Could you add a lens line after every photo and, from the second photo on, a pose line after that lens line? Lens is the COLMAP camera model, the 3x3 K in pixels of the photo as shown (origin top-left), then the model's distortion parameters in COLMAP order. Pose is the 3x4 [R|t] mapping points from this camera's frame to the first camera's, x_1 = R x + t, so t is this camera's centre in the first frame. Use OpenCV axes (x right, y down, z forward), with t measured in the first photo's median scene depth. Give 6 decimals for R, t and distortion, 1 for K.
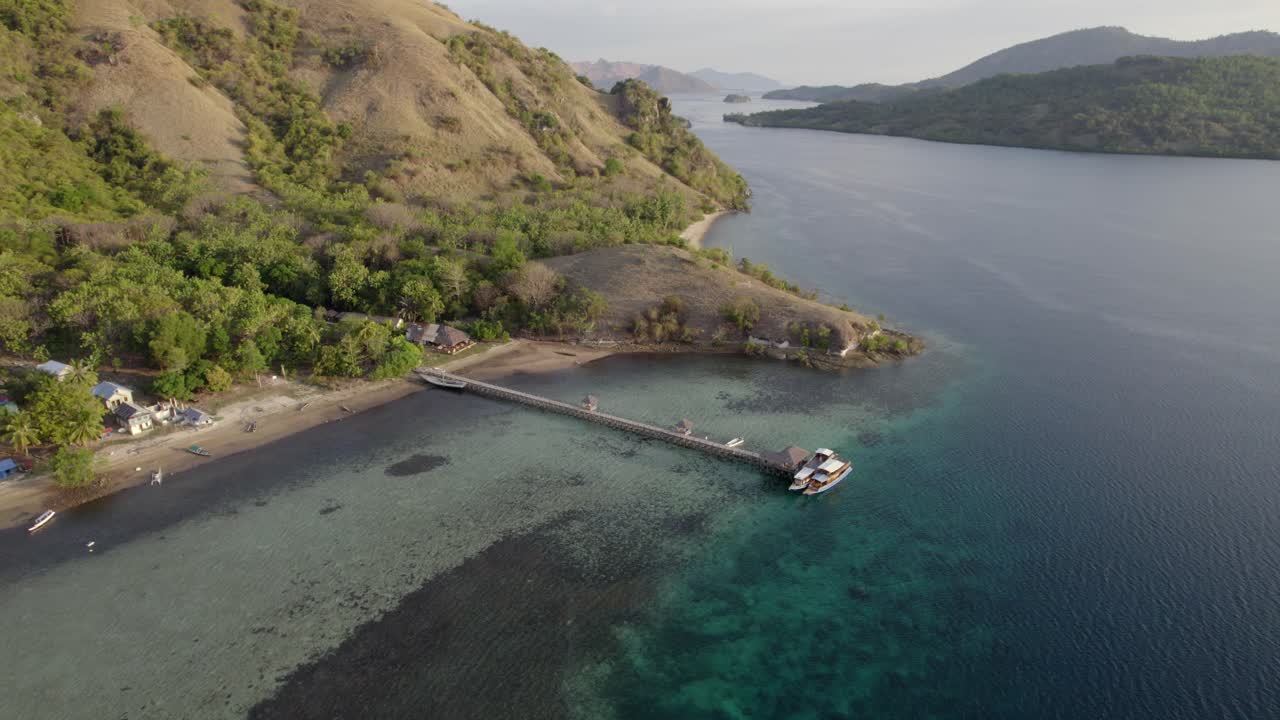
lens RADIAL K [[813.4, 0, 640.0], [0, 813.4, 360.0], [0, 0, 1]] dist [-0.084127, 0.070375]
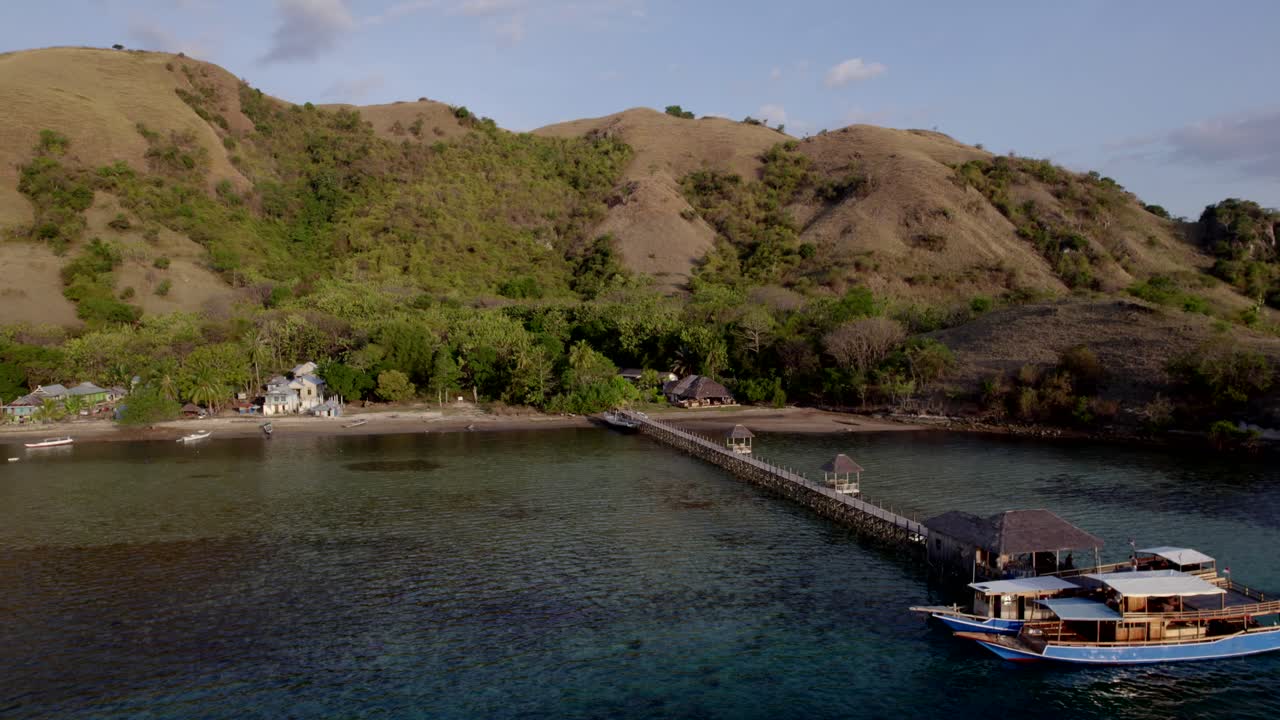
lens RADIAL K [[813.4, 0, 640.0], [0, 813.4, 360.0], [0, 0, 1]] dist [-0.084127, 0.070375]
pose [[0.737545, 0.015354, -0.675124, 0.098196], [-0.206248, 0.957094, -0.203550, 0.050631], [0.643032, 0.289370, 0.709067, 0.242898]]
